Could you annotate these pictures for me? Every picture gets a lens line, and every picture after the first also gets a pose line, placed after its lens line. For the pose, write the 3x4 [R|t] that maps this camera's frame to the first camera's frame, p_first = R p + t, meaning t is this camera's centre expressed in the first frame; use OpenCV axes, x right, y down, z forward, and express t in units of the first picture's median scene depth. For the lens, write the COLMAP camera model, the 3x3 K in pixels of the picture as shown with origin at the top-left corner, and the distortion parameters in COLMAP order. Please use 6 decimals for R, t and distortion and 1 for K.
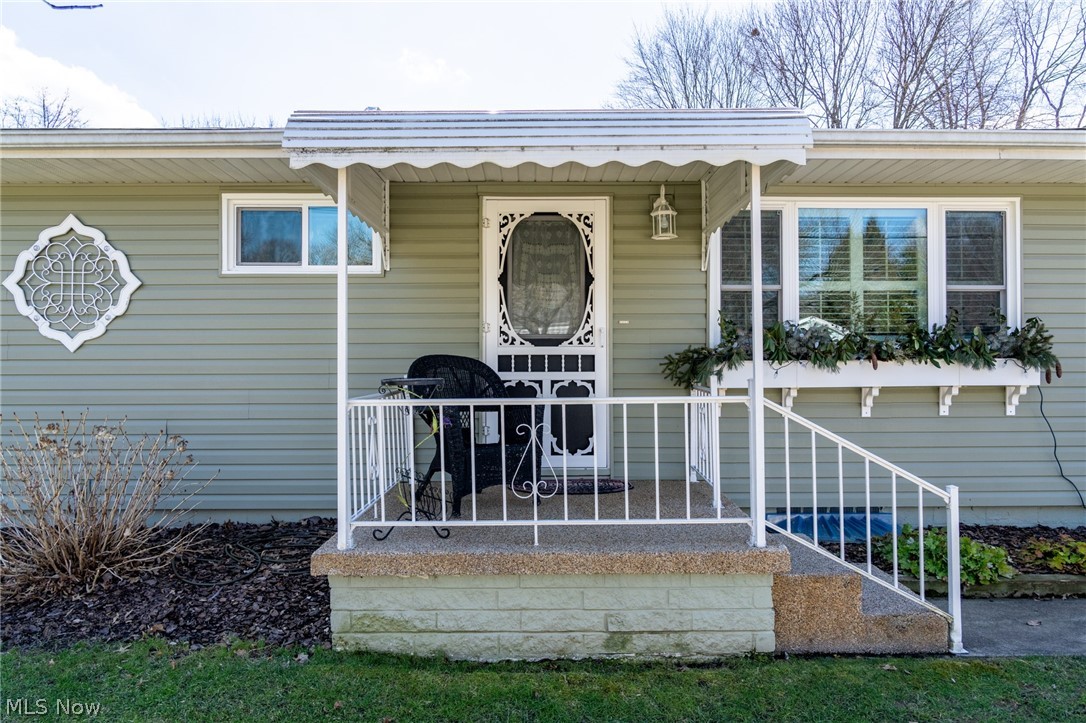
lens RADIAL K [[749.9, 0, 534.7], [0, 749.9, 355.9], [0, 0, 1]] dist [-0.026495, 0.013049]
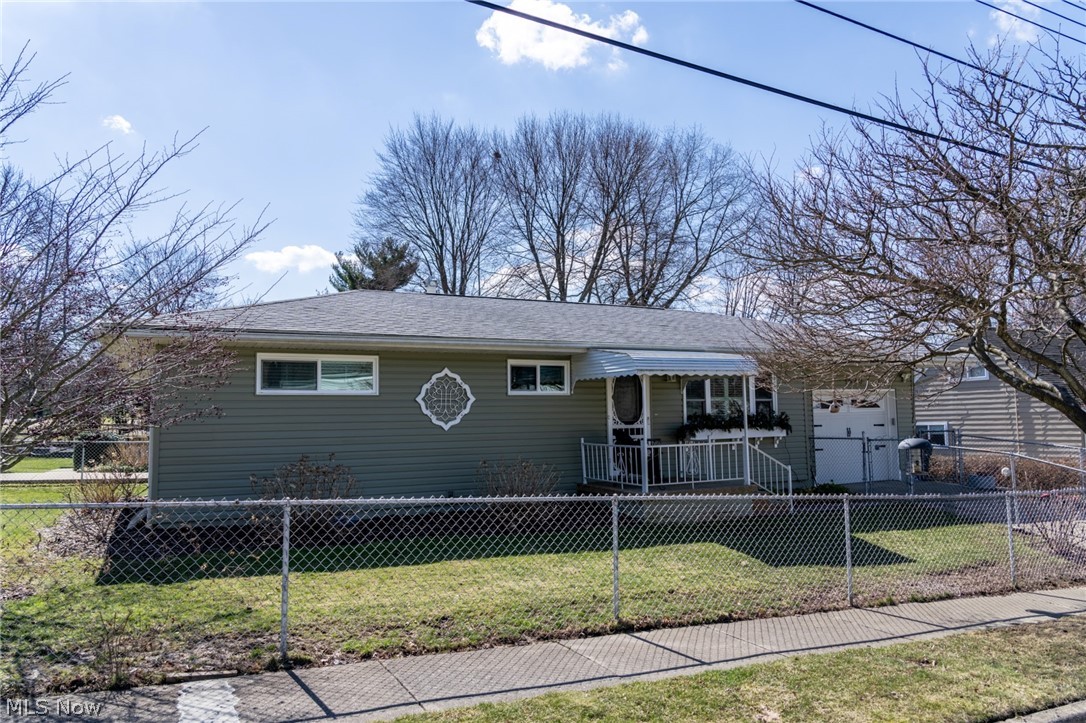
lens RADIAL K [[749.9, 0, 550.9], [0, 749.9, 366.8], [0, 0, 1]] dist [-0.026495, 0.013049]
pose [[0.899773, 0.018518, 0.435966, -1.306534], [0.008275, 0.998195, -0.059478, -0.059171], [-0.436280, 0.057124, 0.897996, -1.114588]]
